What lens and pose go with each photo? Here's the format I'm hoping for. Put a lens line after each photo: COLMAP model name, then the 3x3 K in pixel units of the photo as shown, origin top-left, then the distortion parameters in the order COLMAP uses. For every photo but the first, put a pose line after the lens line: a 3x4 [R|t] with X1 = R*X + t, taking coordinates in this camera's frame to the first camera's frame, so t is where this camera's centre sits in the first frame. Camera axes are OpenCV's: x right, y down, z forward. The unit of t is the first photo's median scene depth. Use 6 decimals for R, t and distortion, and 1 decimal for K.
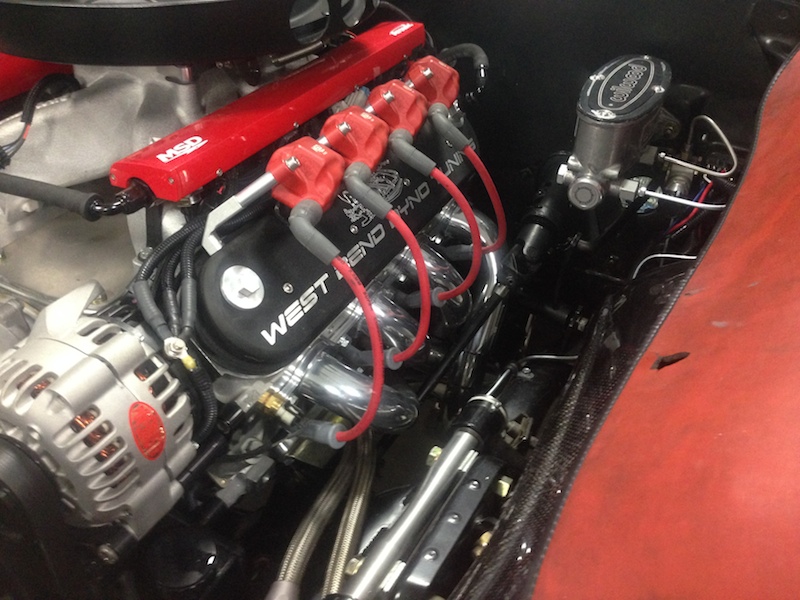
lens RADIAL K [[736.5, 0, 400.0], [0, 736.5, 300.0], [0, 0, 1]] dist [0.063739, -0.001592]
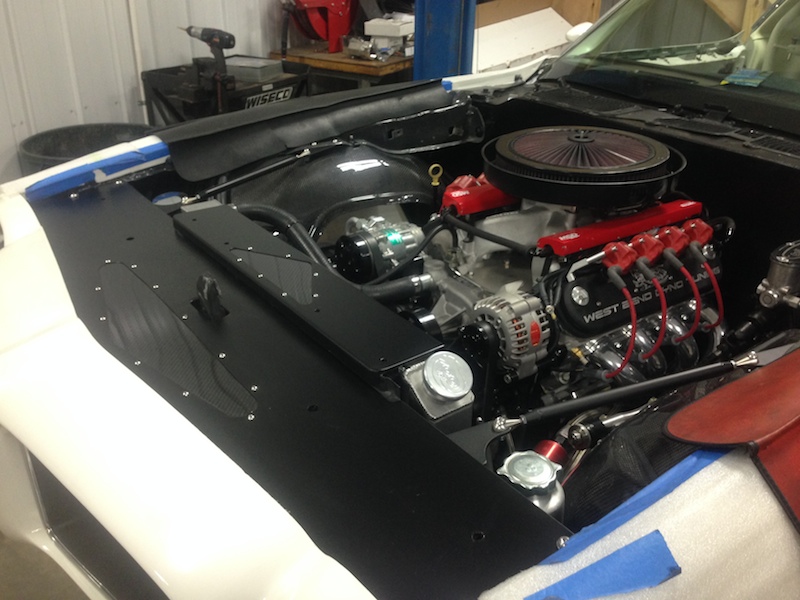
lens RADIAL K [[736.5, 0, 400.0], [0, 736.5, 300.0], [0, 0, 1]] dist [0.063739, -0.001592]
pose [[0.899235, 0.192455, -0.392857, 0.184830], [-0.267389, 0.952555, -0.145401, 0.461217], [0.346235, 0.235796, 0.908032, -1.248215]]
